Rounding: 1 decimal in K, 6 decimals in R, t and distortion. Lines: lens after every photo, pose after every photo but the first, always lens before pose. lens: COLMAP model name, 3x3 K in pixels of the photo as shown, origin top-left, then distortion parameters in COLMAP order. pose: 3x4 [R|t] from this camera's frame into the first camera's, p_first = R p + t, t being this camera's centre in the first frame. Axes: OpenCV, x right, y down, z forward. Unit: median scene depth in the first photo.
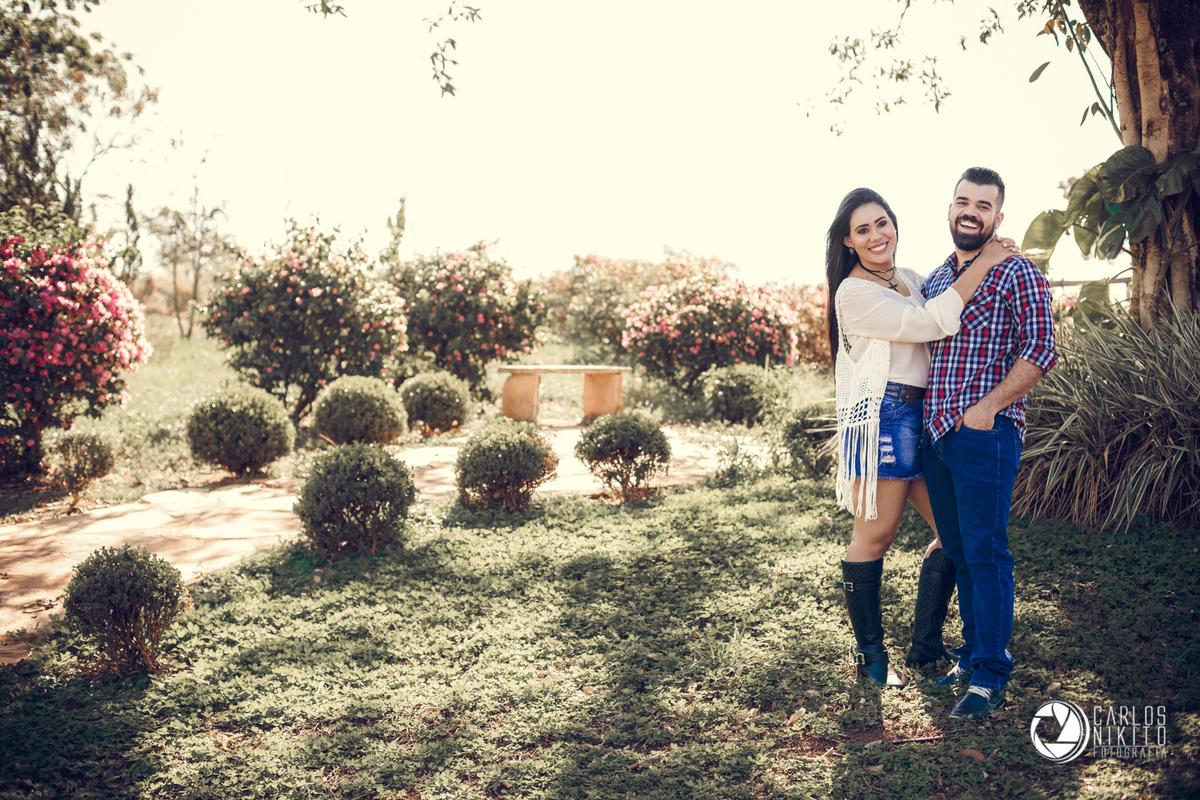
lens RADIAL K [[1815.4, 0, 595.2], [0, 1815.4, 401.2], [0, 0, 1]] dist [-0.068801, 0.000000]
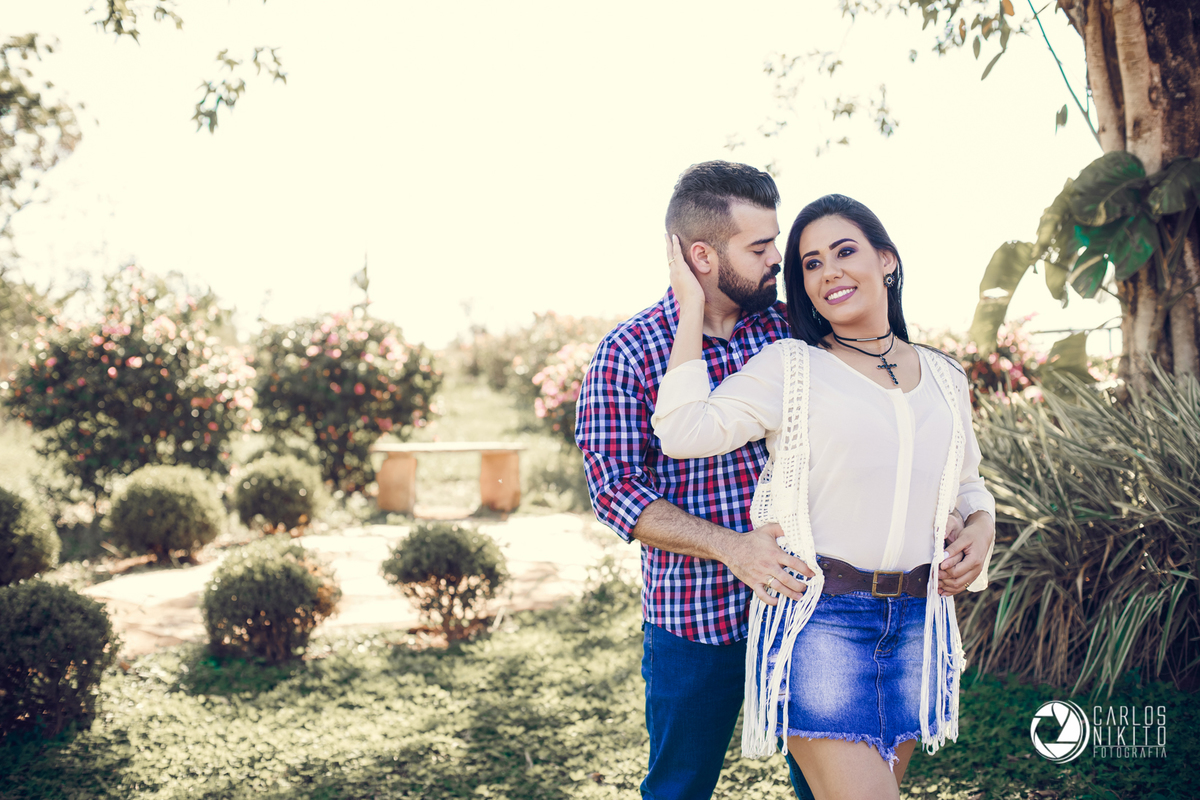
lens RADIAL K [[1815.4, 0, 604.8], [0, 1815.4, 397.9], [0, 0, 1]] dist [-0.068801, 0.000000]
pose [[0.999823, -0.017694, -0.006420, 0.088159], [0.017478, 0.999328, -0.032223, -0.019130], [0.006986, 0.032105, 0.999460, 0.249091]]
